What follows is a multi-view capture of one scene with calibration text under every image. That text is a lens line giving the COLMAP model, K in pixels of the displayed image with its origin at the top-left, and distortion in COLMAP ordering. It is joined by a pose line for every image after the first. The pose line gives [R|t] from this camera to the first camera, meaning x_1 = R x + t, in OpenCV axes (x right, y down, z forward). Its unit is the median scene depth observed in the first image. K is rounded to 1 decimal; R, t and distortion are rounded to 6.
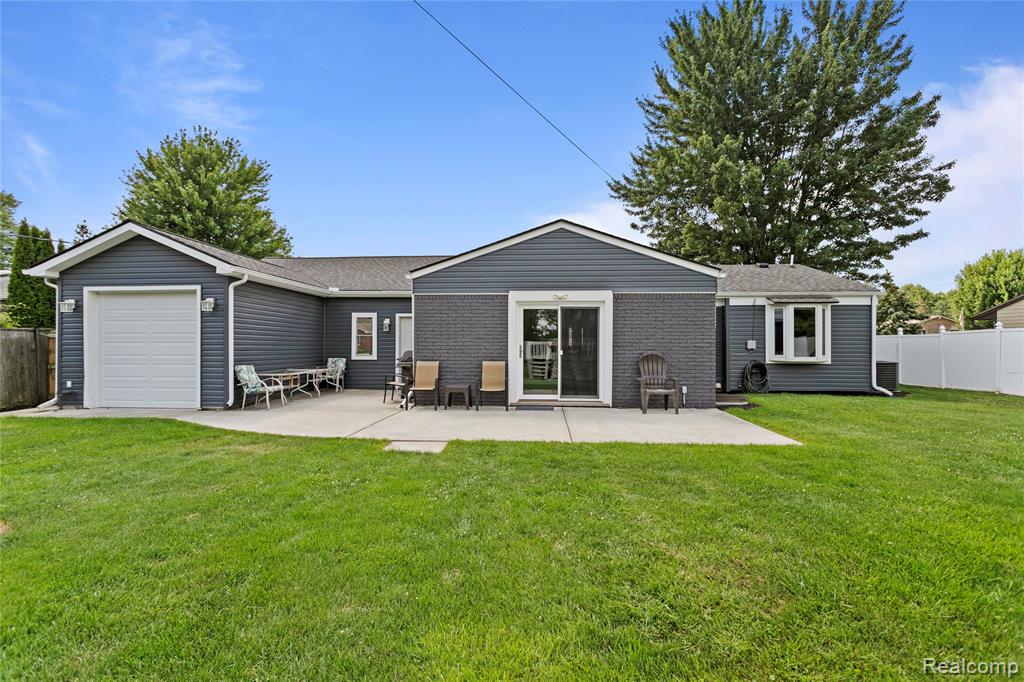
lens RADIAL K [[493.9, 0, 505.5], [0, 493.9, 342.9], [0, 0, 1]] dist [-0.007775, 0.000964]
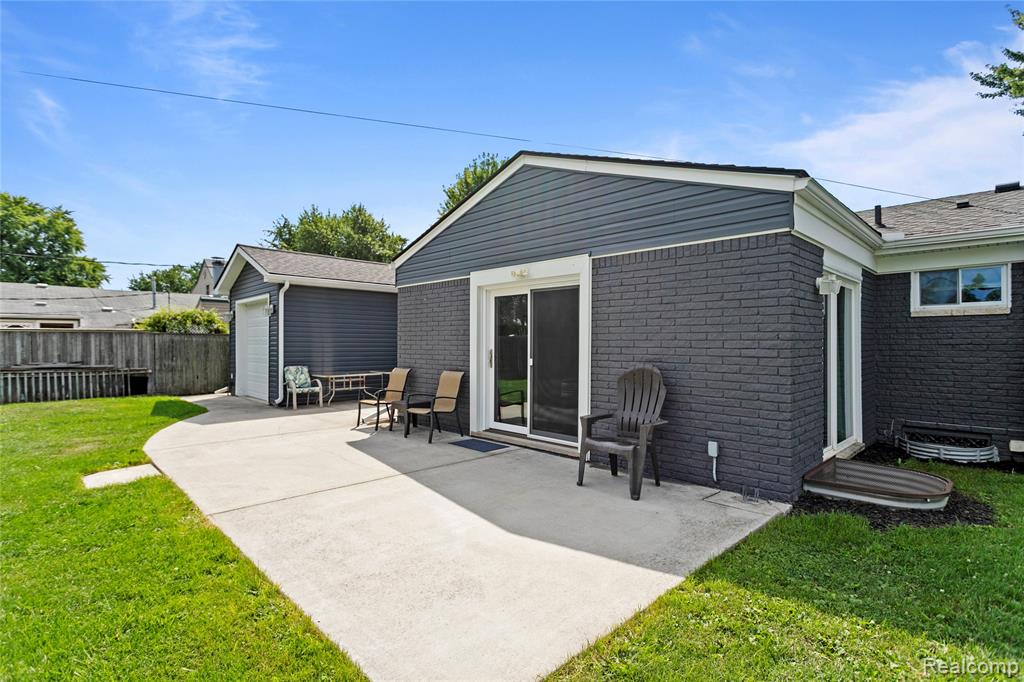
lens RADIAL K [[493.9, 0, 505.5], [0, 493.9, 342.9], [0, 0, 1]] dist [-0.007775, 0.000964]
pose [[0.746323, -0.000169, -0.665583, 0.500967], [0.001559, 0.999998, 0.001494, -0.005654], [0.665582, -0.002153, 0.746322, 0.501687]]
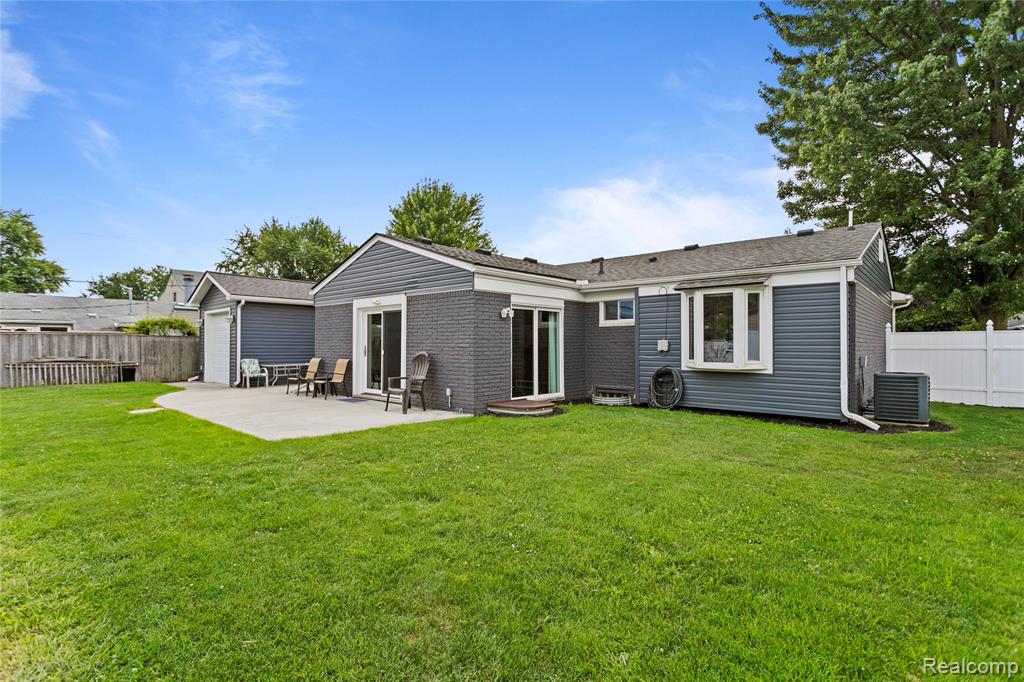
lens RADIAL K [[493.9, 0, 505.5], [0, 493.9, 342.9], [0, 0, 1]] dist [-0.007775, 0.000964]
pose [[0.784609, -0.003149, -0.619983, 0.996880], [0.000950, 0.999992, -0.003877, 0.003147], [0.619991, 0.002453, 0.784605, 0.300641]]
